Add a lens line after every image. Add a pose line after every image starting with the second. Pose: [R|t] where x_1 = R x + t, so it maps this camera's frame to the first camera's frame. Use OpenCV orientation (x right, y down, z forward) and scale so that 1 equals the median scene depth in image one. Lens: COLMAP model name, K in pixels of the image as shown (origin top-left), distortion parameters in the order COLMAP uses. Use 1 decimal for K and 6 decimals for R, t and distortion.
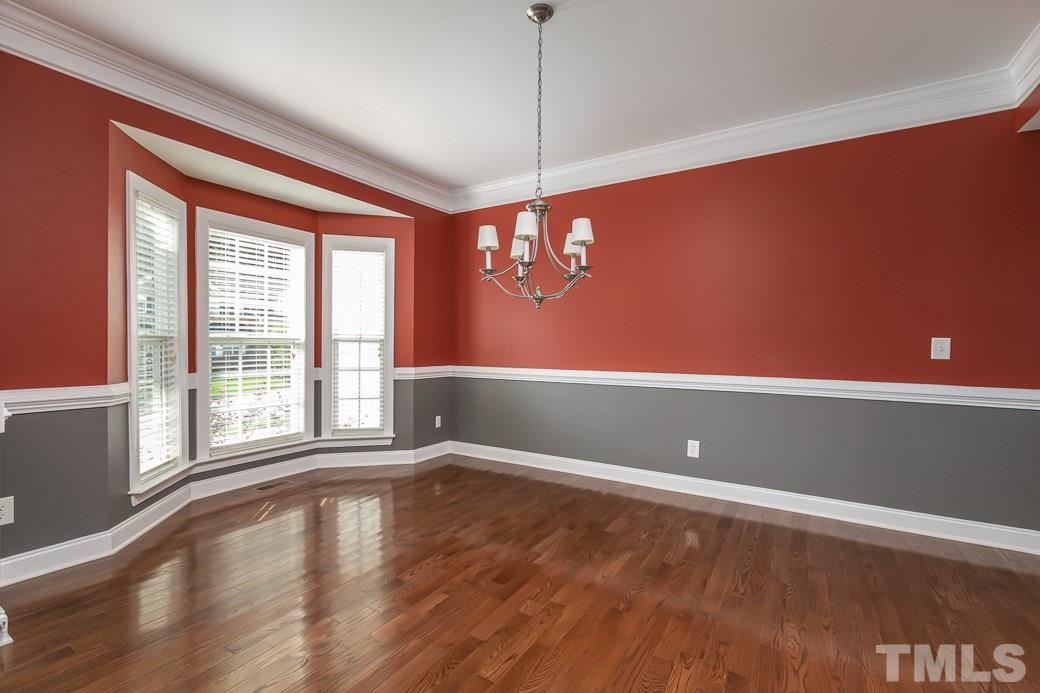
lens RADIAL K [[457.2, 0, 520.1], [0, 457.2, 348.6], [0, 0, 1]] dist [-0.001511, 0.000288]
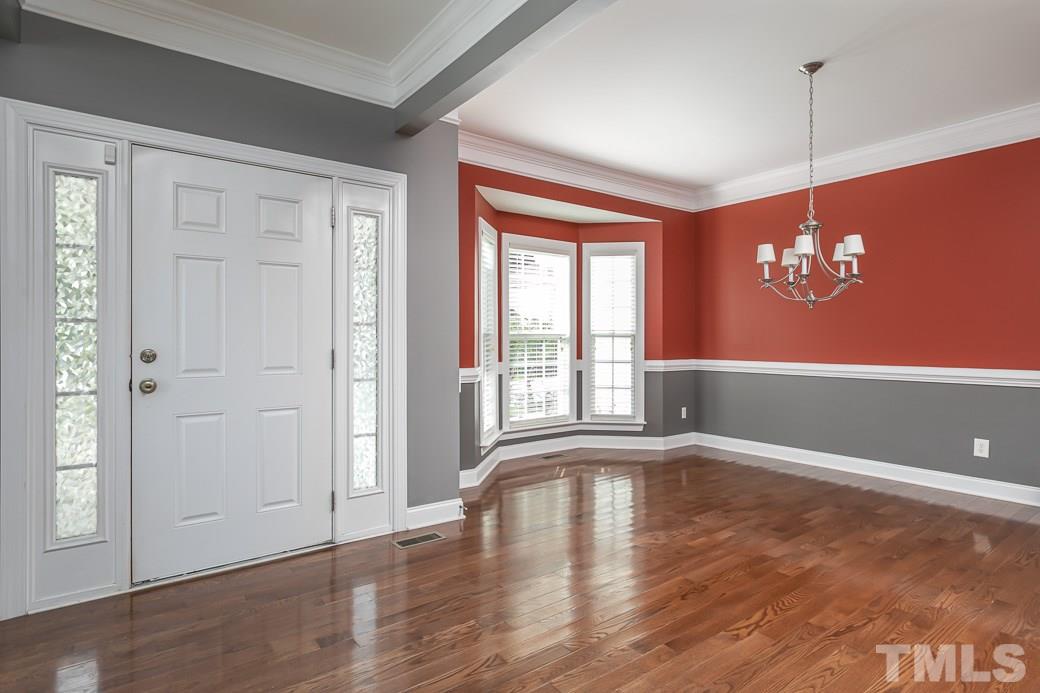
lens RADIAL K [[539.6, 0, 524.8], [0, 539.6, 337.1], [0, 0, 1]] dist [-0.002513, -0.000392]
pose [[0.931388, -0.005901, -0.363981, -0.080839], [0.001507, 0.999923, -0.012354, 0.002131], [0.364026, 0.010958, 0.931324, -0.331861]]
